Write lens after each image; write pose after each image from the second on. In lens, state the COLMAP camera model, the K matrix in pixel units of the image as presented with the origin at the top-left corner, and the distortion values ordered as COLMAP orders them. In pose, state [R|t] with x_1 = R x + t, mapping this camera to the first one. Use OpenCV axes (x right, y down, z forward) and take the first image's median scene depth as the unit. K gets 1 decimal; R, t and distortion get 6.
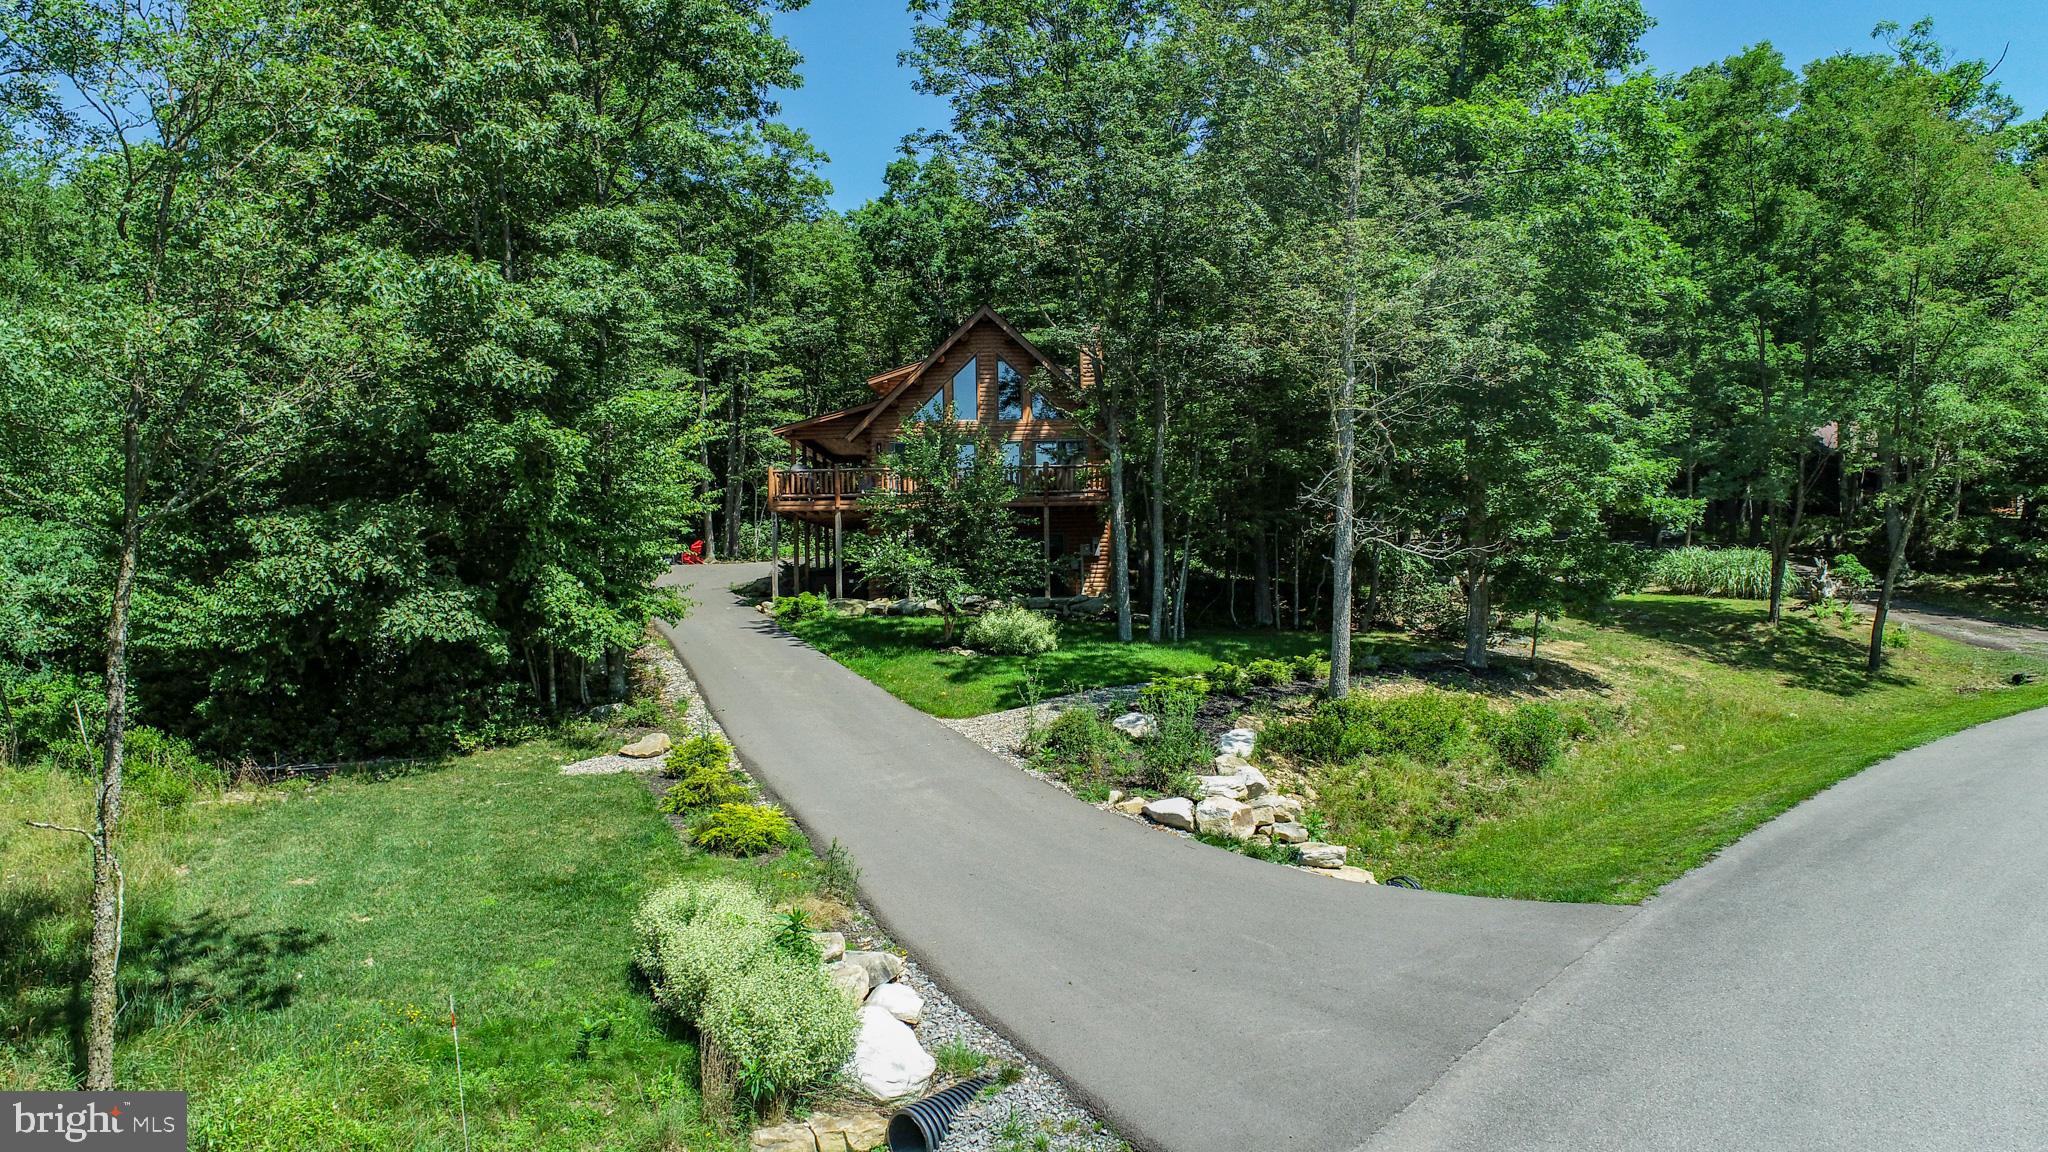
lens RADIAL K [[1403.7, 0, 1014.0], [0, 1403.7, 576.2], [0, 0, 1]] dist [-0.008612, 0.000677]
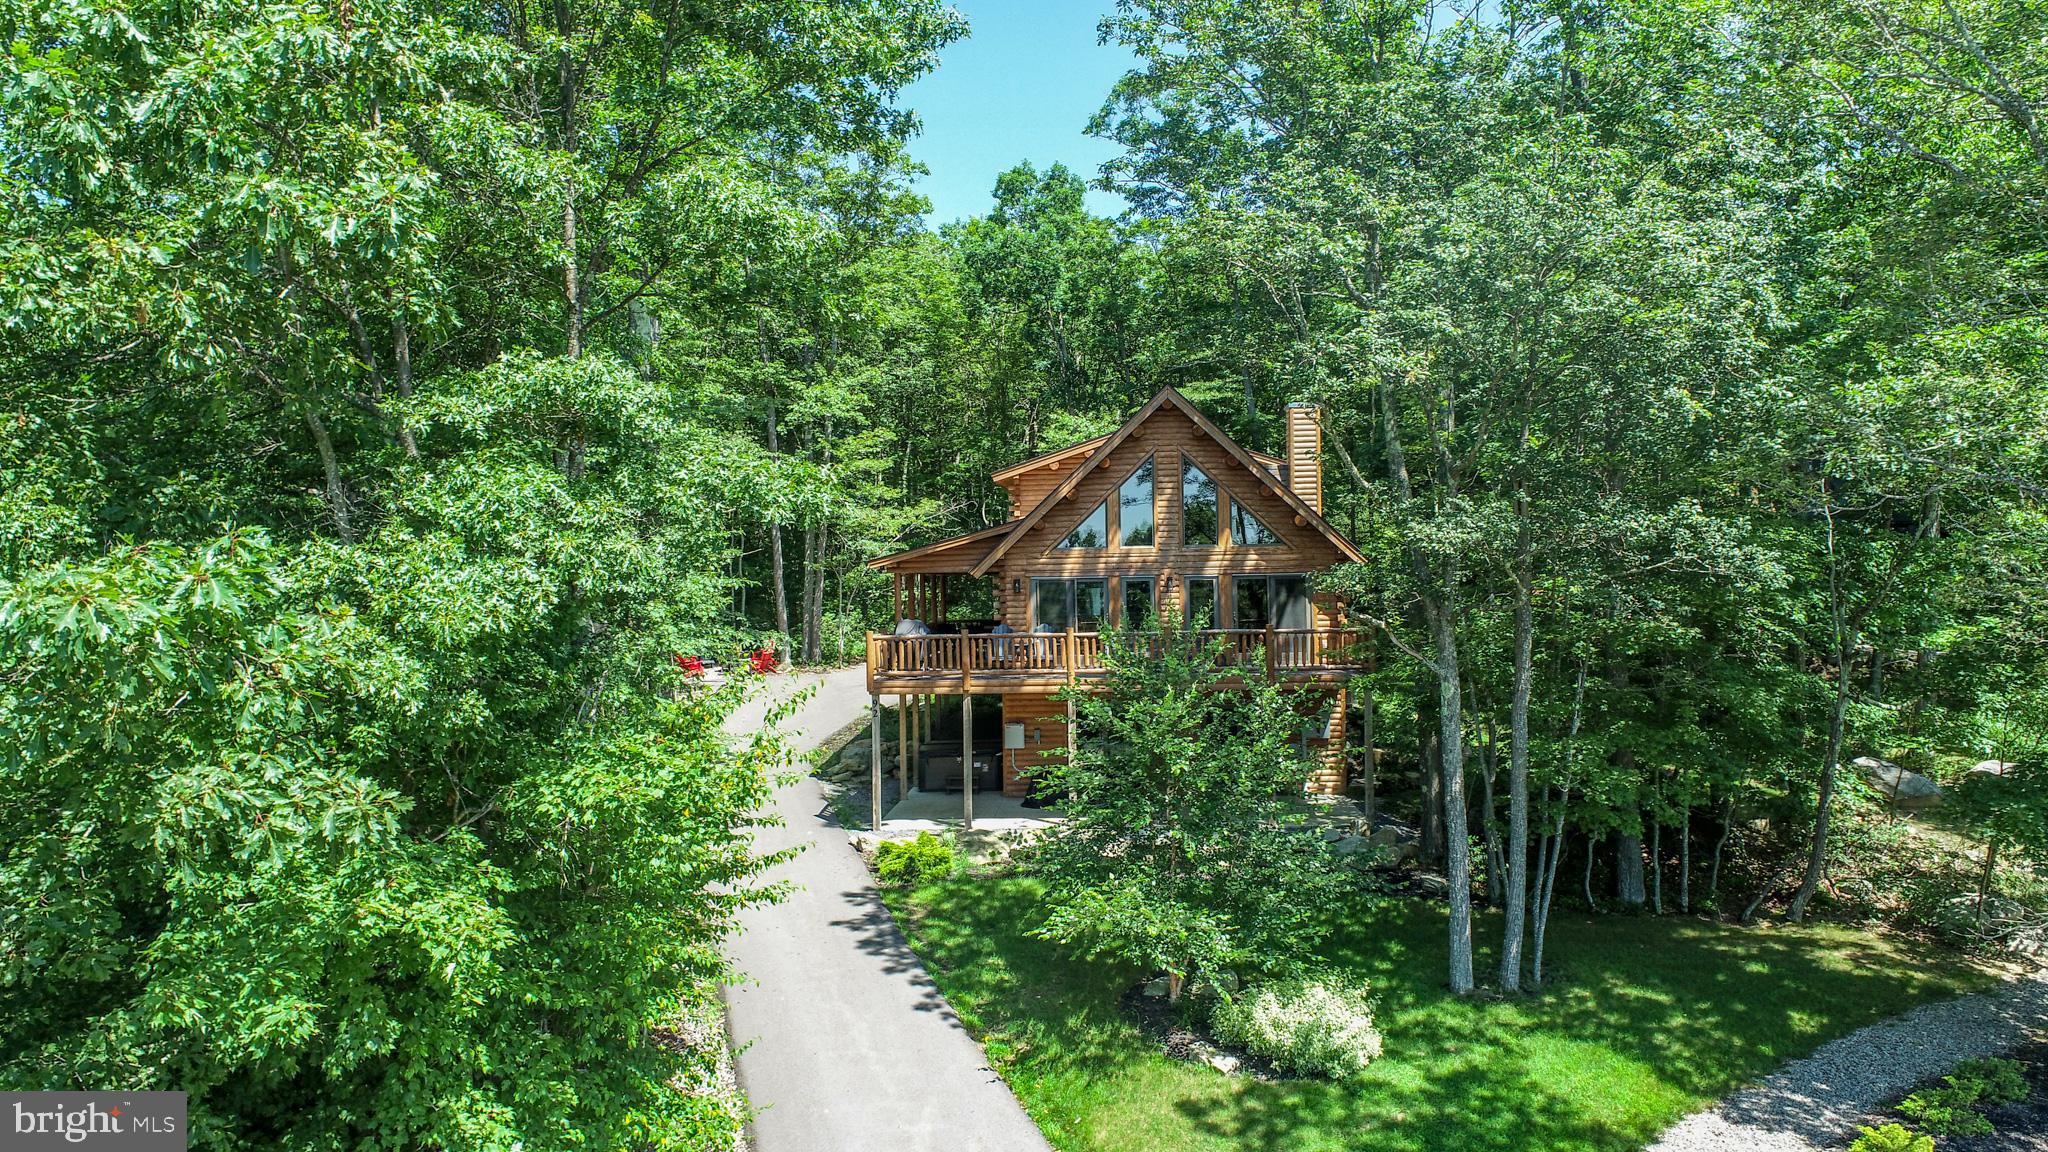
lens RADIAL K [[1403.7, 0, 1033.3], [0, 1403.7, 574.4], [0, 0, 1]] dist [-0.008612, 0.000677]
pose [[0.999306, 0.000141, -0.037262, -0.045051], [-0.000004, 0.999993, 0.003658, -0.072614], [0.037262, -0.003656, 0.999299, 0.207051]]
